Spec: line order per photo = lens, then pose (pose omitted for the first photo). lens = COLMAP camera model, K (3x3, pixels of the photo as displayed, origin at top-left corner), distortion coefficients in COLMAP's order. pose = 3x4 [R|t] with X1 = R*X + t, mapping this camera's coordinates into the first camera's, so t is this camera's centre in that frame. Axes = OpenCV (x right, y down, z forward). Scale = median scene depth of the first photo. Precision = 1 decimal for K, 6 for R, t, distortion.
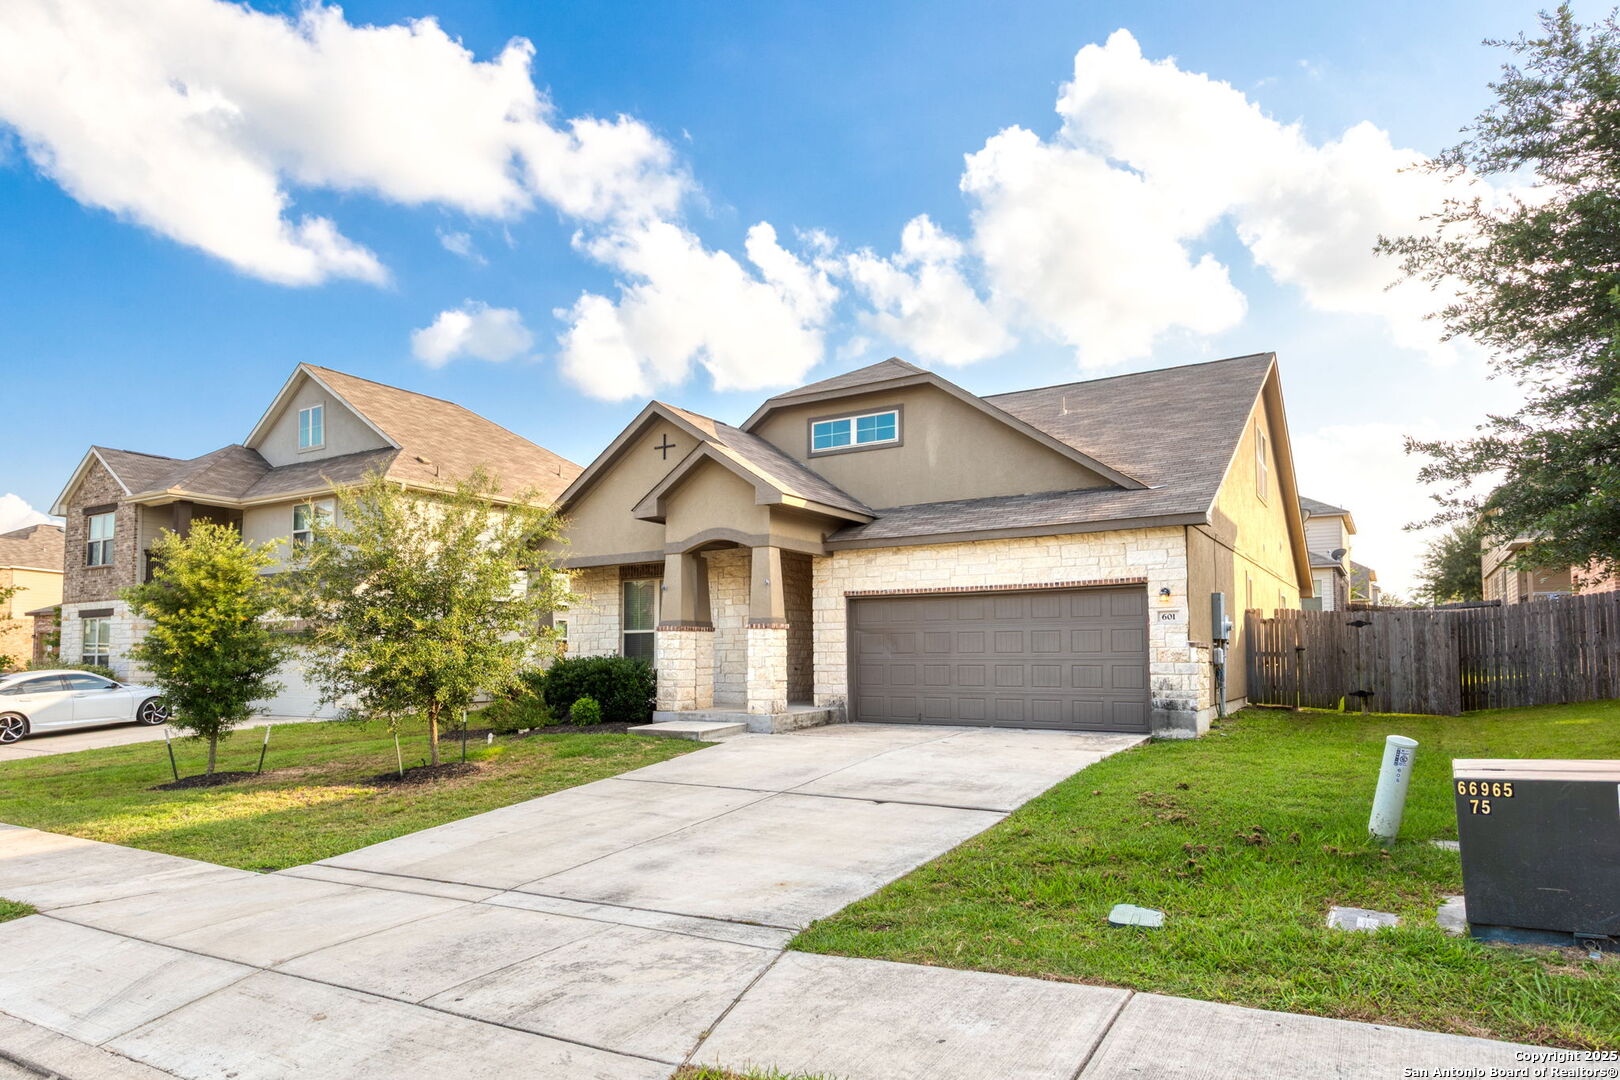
lens RADIAL K [[976.3, 0, 809.3], [0, 976.3, 541.5], [0, 0, 1]] dist [-0.005292, -0.000221]
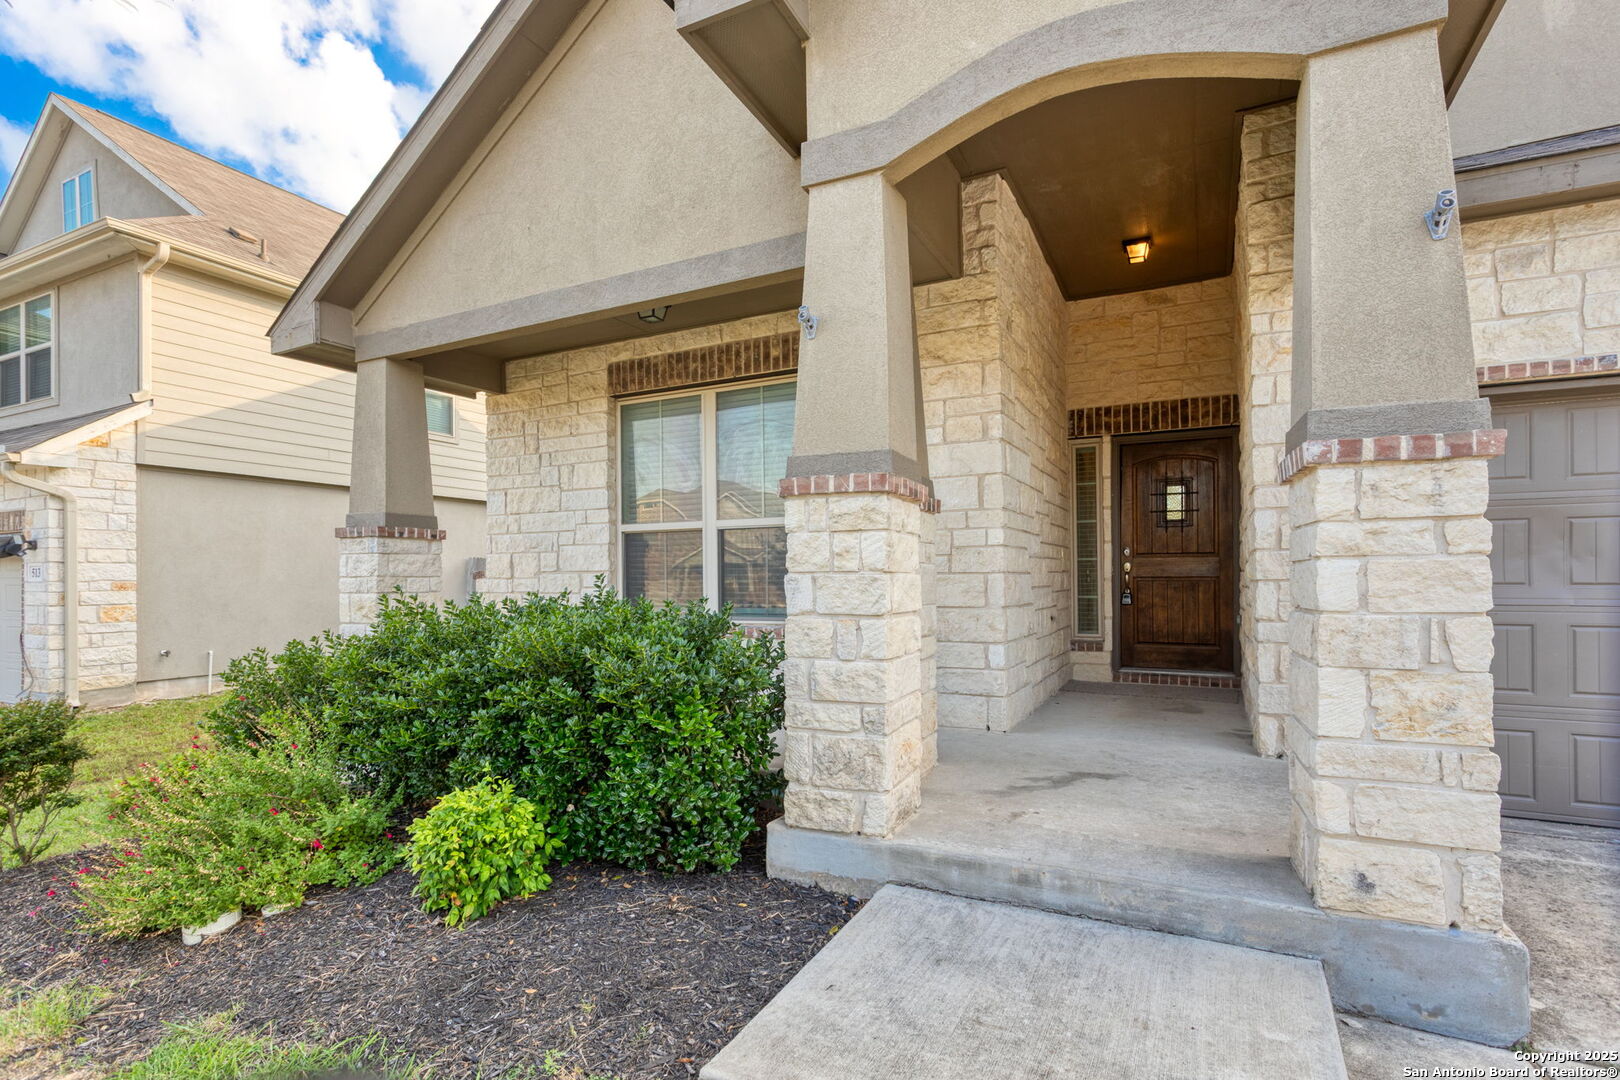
lens RADIAL K [[802.7, 0, 810.1], [0, 802.7, 552.3], [0, 0, 1]] dist [-0.003990, 0.001046]
pose [[0.997680, -0.000021, 0.068078, -0.158424], [-0.005955, 0.996140, 0.087576, 0.085487], [-0.067817, -0.087779, 0.993829, 0.781067]]
